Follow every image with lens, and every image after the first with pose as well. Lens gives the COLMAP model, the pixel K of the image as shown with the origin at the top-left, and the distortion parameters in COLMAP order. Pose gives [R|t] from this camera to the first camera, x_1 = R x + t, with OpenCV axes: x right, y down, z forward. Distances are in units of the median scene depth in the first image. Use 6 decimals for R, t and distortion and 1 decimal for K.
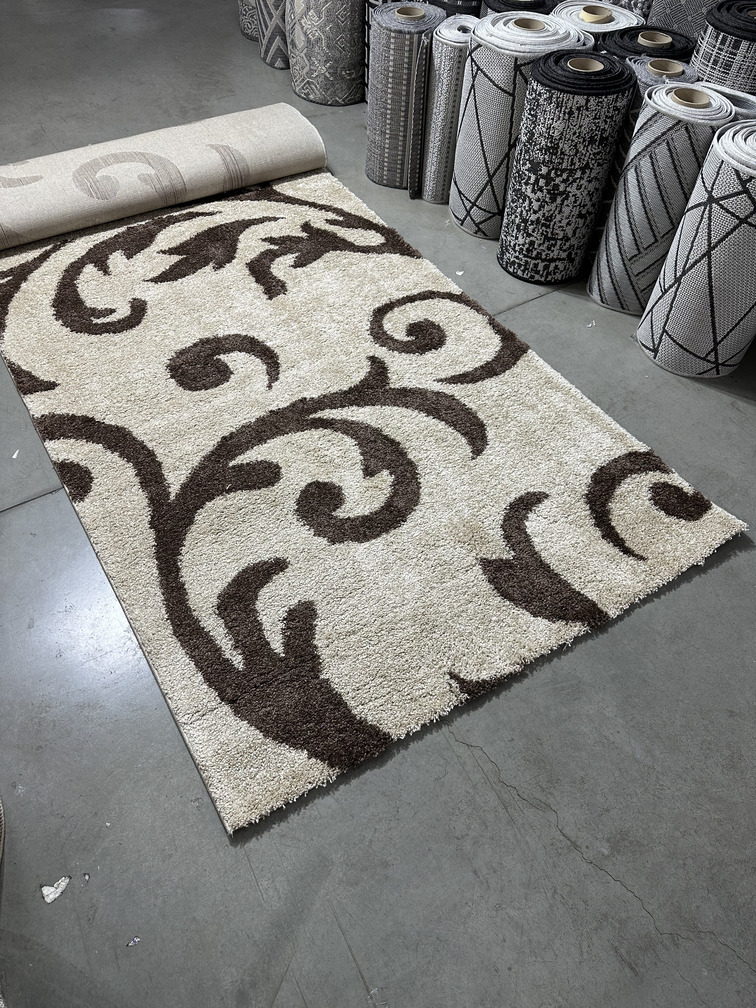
lens RADIAL K [[712.5, 0, 371.6], [0, 712.5, 501.0], [0, 0, 1]] dist [0.024965, -0.034720]
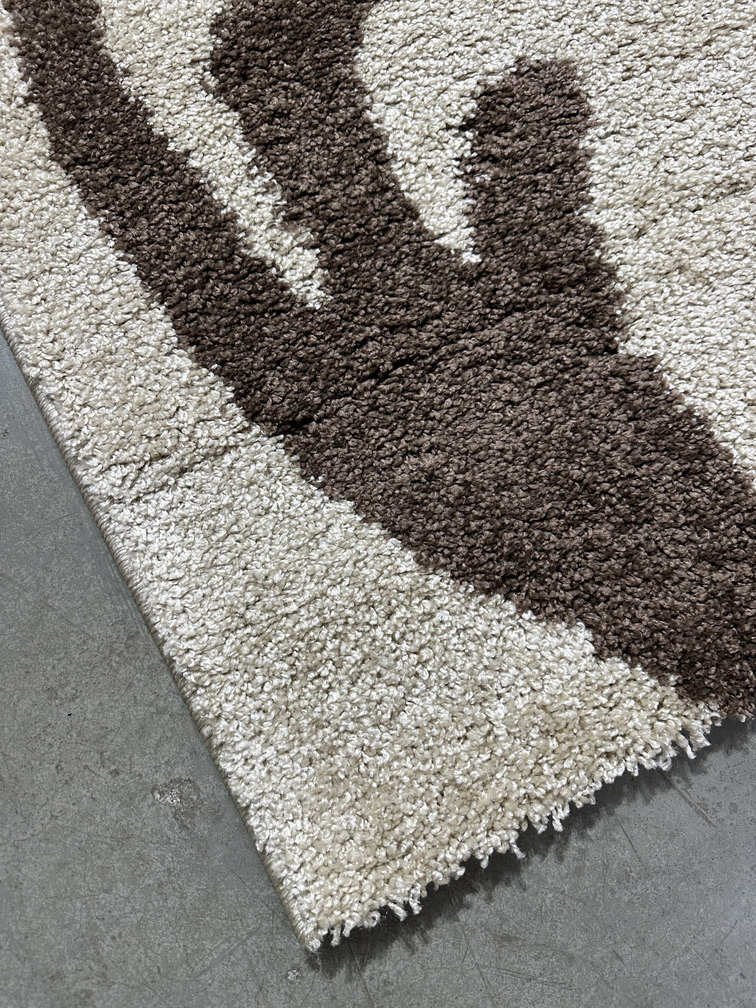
lens RADIAL K [[712.5, 0, 336.9], [0, 712.5, 488.3], [0, 0, 1]] dist [0.024965, -0.034720]
pose [[0.998717, 0.050468, -0.004257, -0.139941], [-0.043595, 0.899391, 0.434965, 0.149640], [0.025781, -0.434221, 0.900437, 0.602184]]
